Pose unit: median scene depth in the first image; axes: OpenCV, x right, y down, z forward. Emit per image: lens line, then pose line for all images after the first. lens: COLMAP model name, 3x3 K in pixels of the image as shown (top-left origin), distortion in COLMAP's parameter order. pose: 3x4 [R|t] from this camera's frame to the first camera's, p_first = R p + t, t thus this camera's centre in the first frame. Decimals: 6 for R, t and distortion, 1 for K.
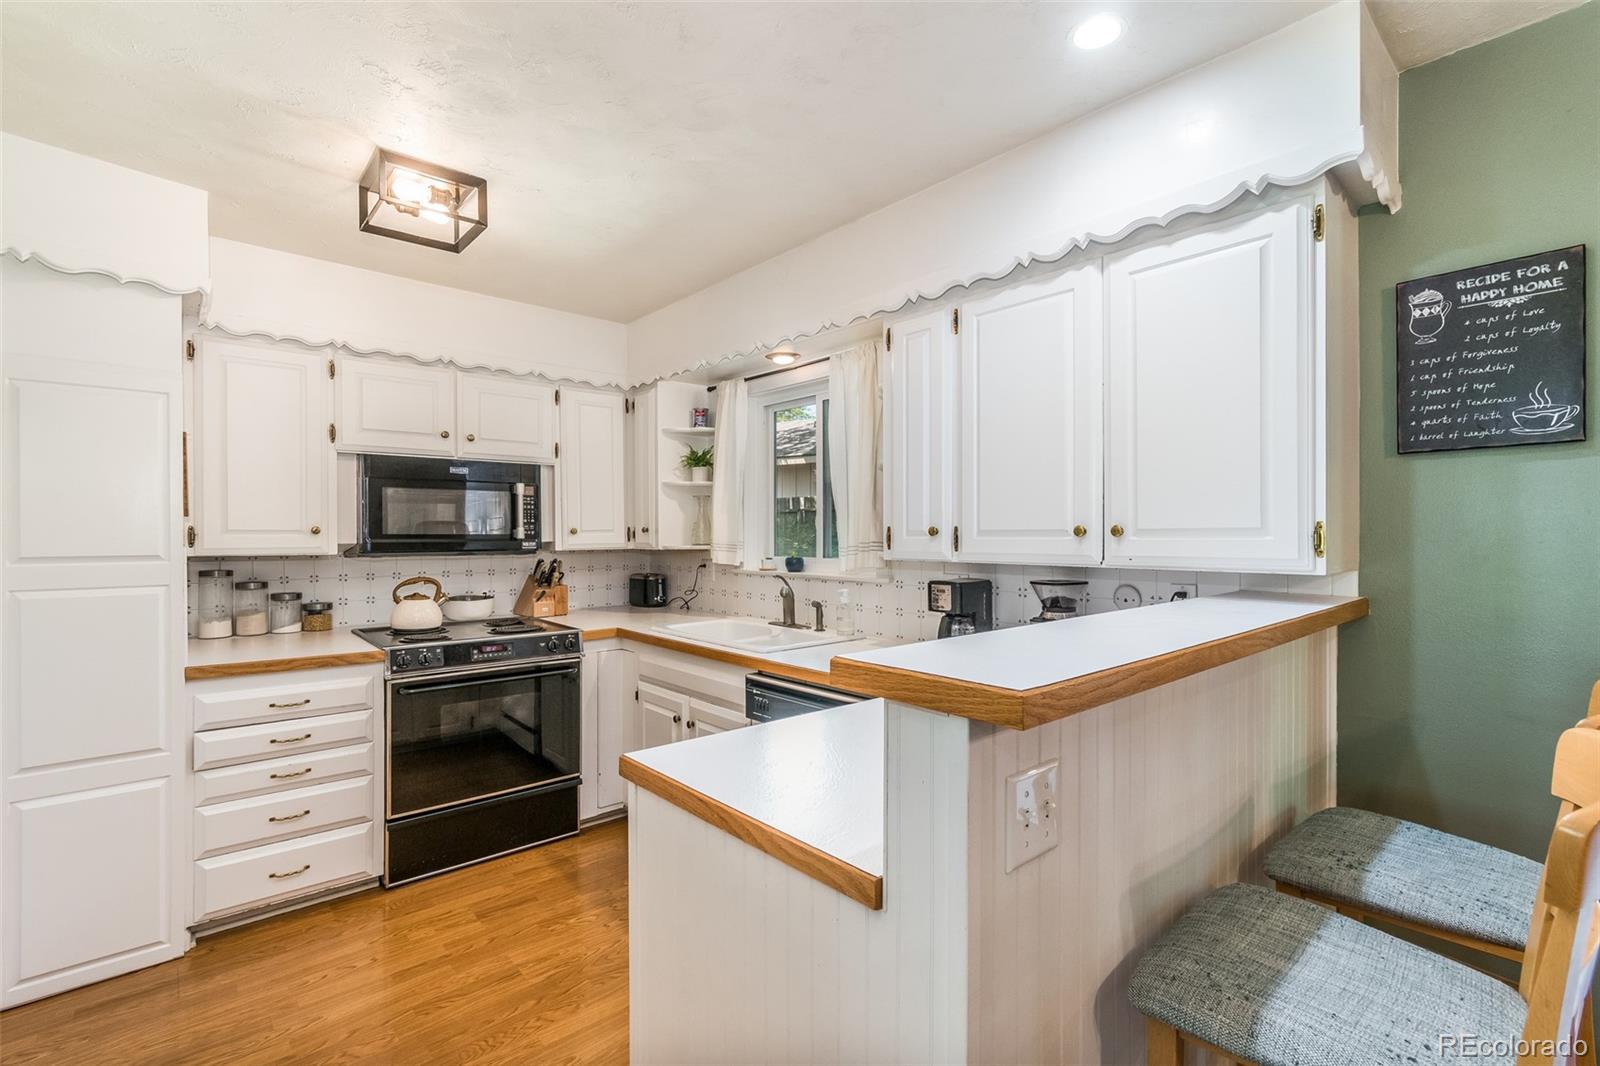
lens RADIAL K [[711.3, 0, 800.0], [0, 711.3, 533.0], [0, 0, 1]] dist [-0.000581, 0.000223]
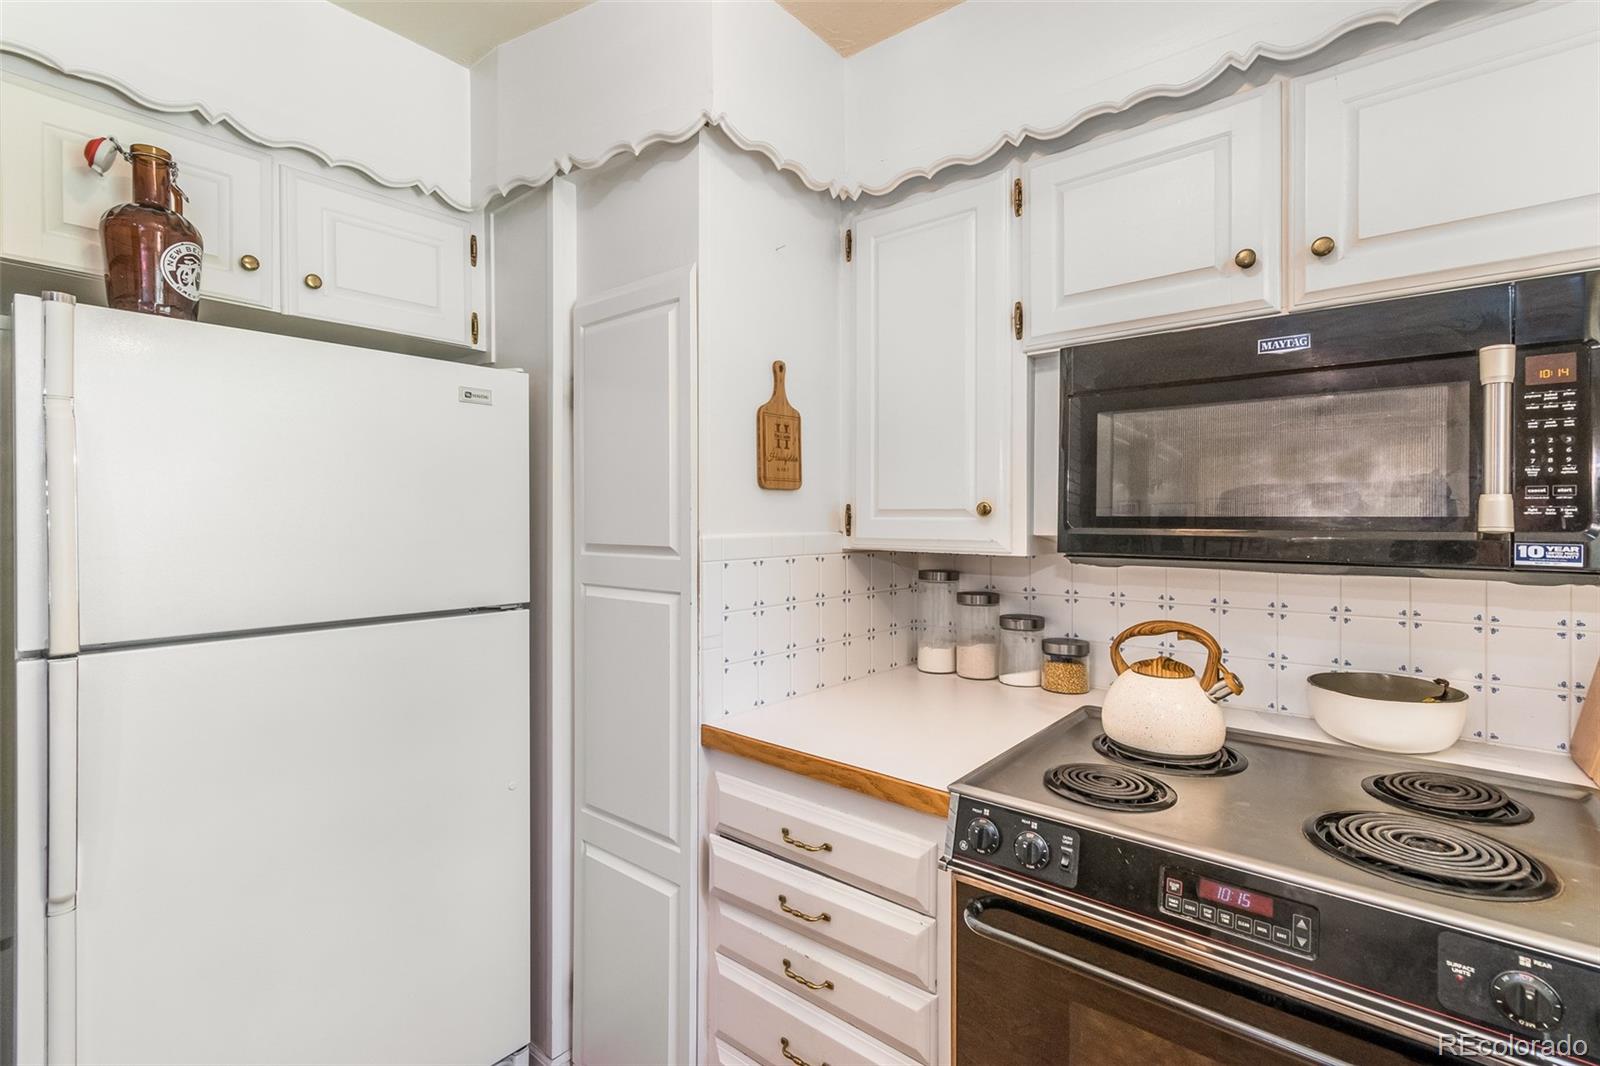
lens RADIAL K [[732.3, 0, 801.9], [0, 732.3, 520.4], [0, 0, 1]] dist [-0.002102, -0.000327]
pose [[0.159187, 0.003991, -0.987240, -0.153655], [-0.003357, 0.999988, 0.003501, 0.003048], [0.987243, 0.002757, 0.159198, 0.744768]]
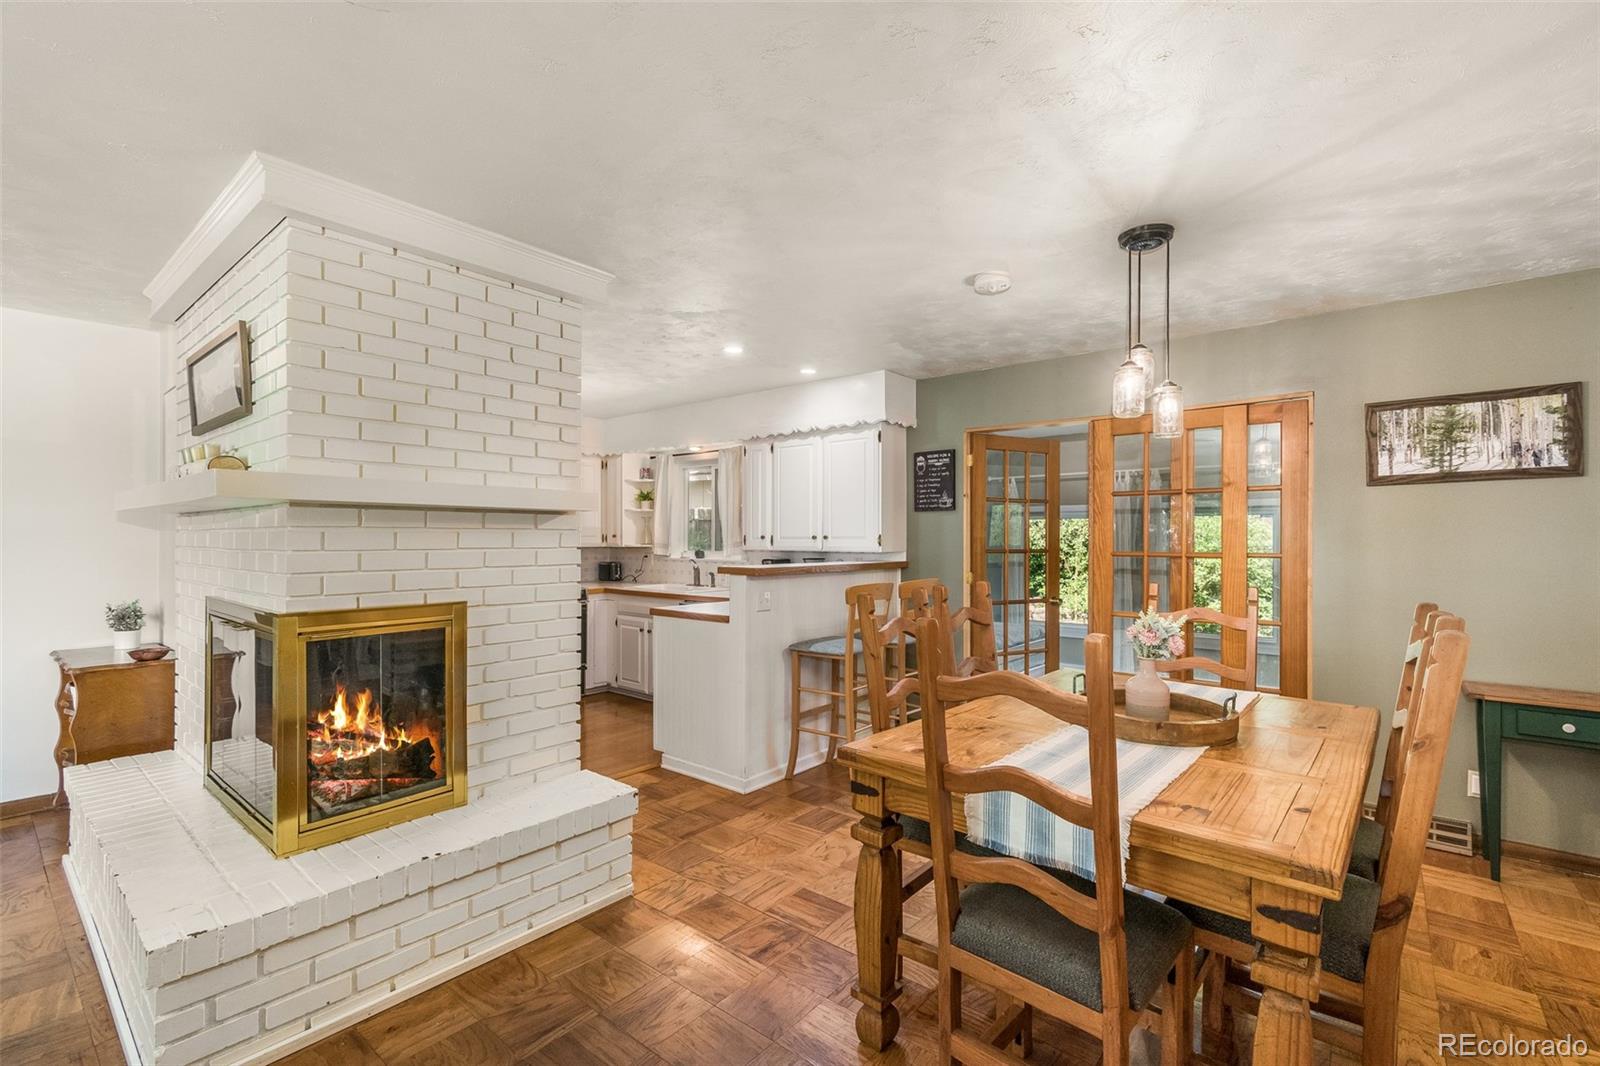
lens RADIAL K [[711.3, 0, 800.0], [0, 711.3, 533.0], [0, 0, 1]] dist [-0.000581, 0.000223]
pose [[0.988092, 0.005987, 0.153745, -0.041240], [-0.004566, 0.999944, -0.009590, 0.004745], [-0.153794, 0.008774, 0.988064, -1.081144]]
